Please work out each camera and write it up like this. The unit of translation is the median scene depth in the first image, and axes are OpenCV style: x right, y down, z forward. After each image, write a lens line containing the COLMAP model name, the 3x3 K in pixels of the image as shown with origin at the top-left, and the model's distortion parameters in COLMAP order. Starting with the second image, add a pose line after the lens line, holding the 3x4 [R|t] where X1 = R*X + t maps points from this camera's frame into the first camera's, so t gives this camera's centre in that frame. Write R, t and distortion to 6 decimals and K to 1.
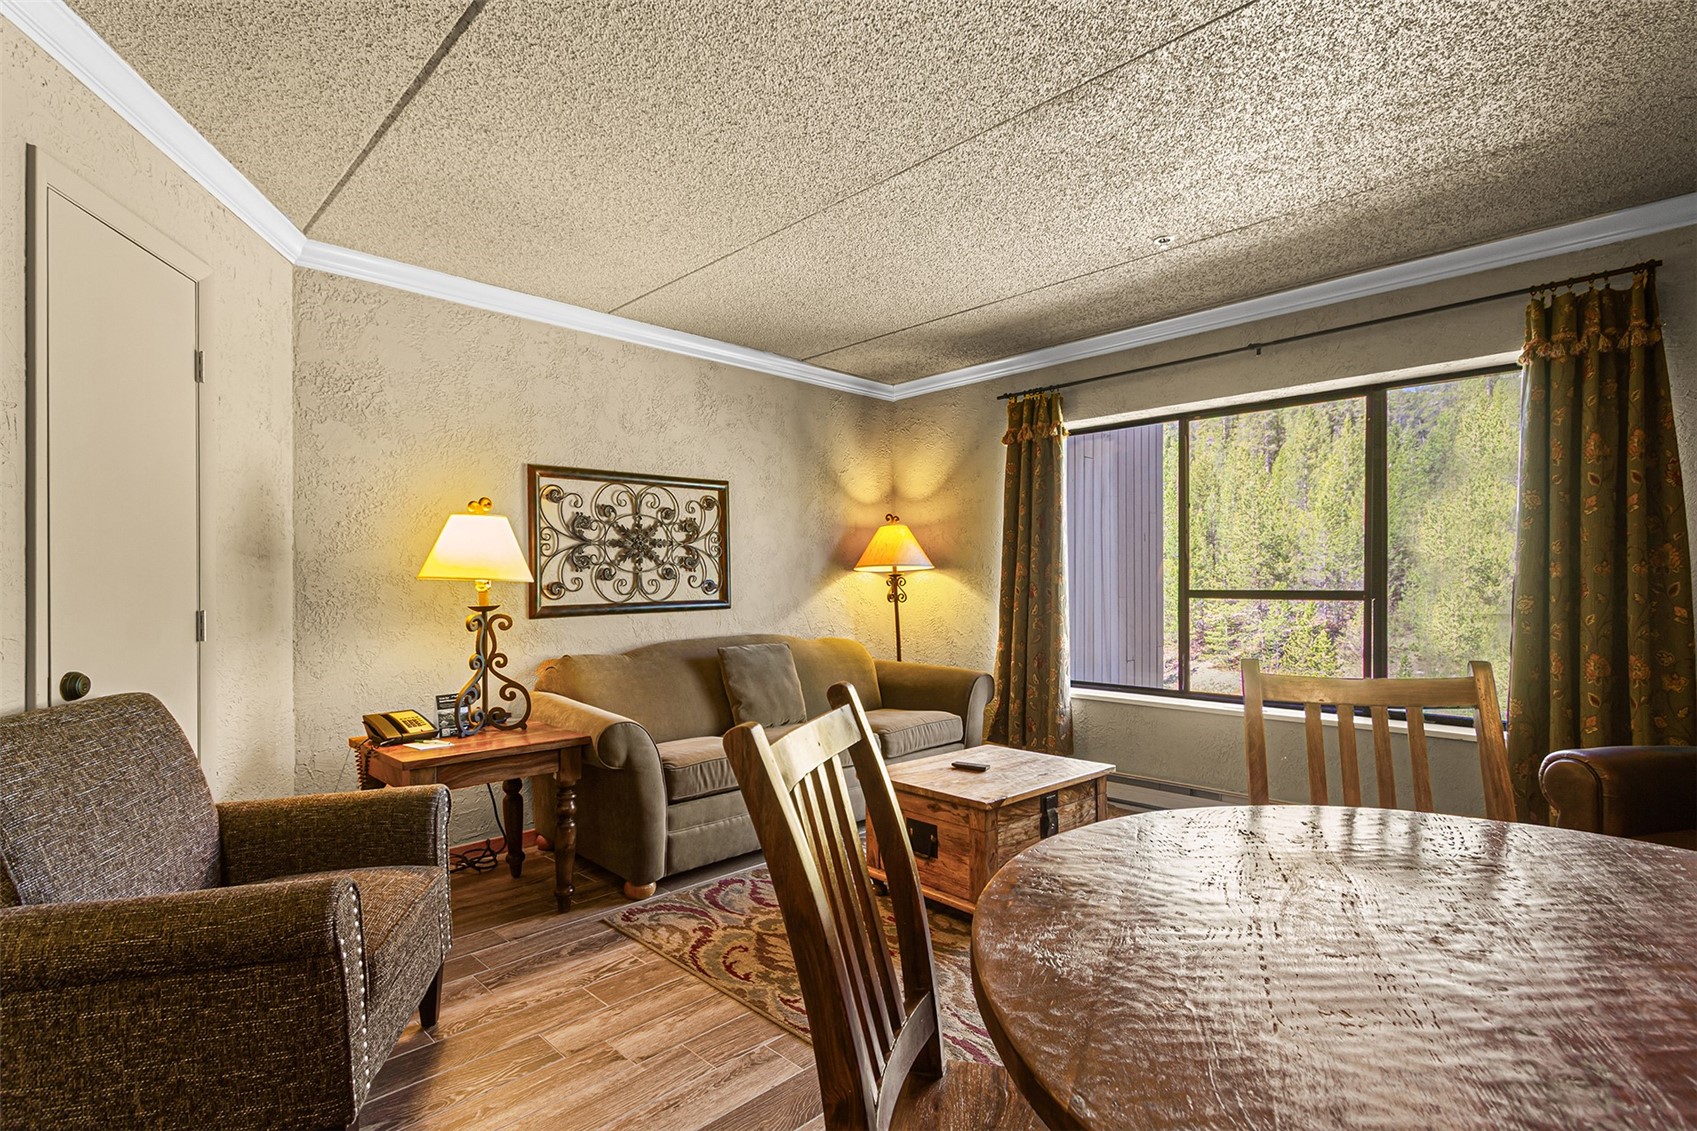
lens RADIAL K [[825.4, 0, 843.3], [0, 825.4, 584.2], [0, 0, 1]] dist [0.004058, -0.000004]
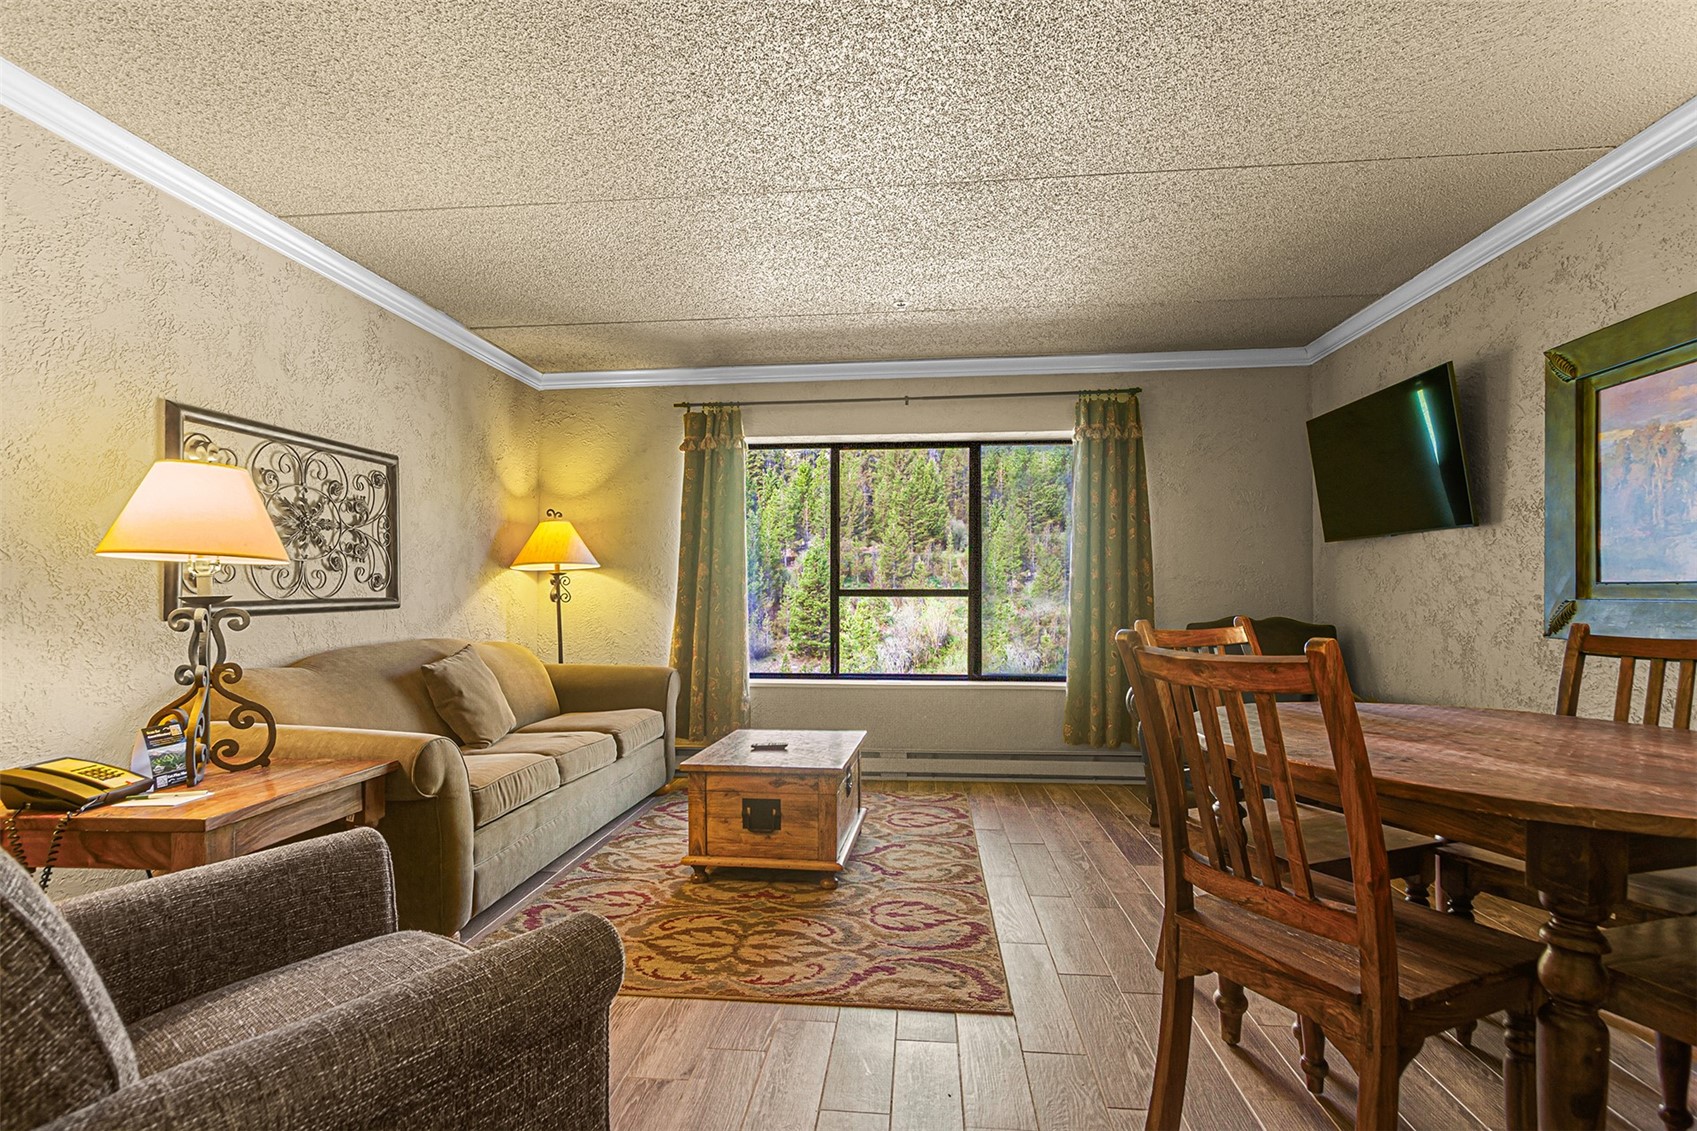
lens RADIAL K [[807.4, 0, 846.5], [0, 807.4, 589.0], [0, 0, 1]] dist [0.002894, -0.000393]
pose [[0.765600, 0.007577, 0.643273, -0.341282], [-0.000029, 0.999931, -0.011743, 0.020937], [-0.643317, 0.008972, 0.765547, 0.093067]]
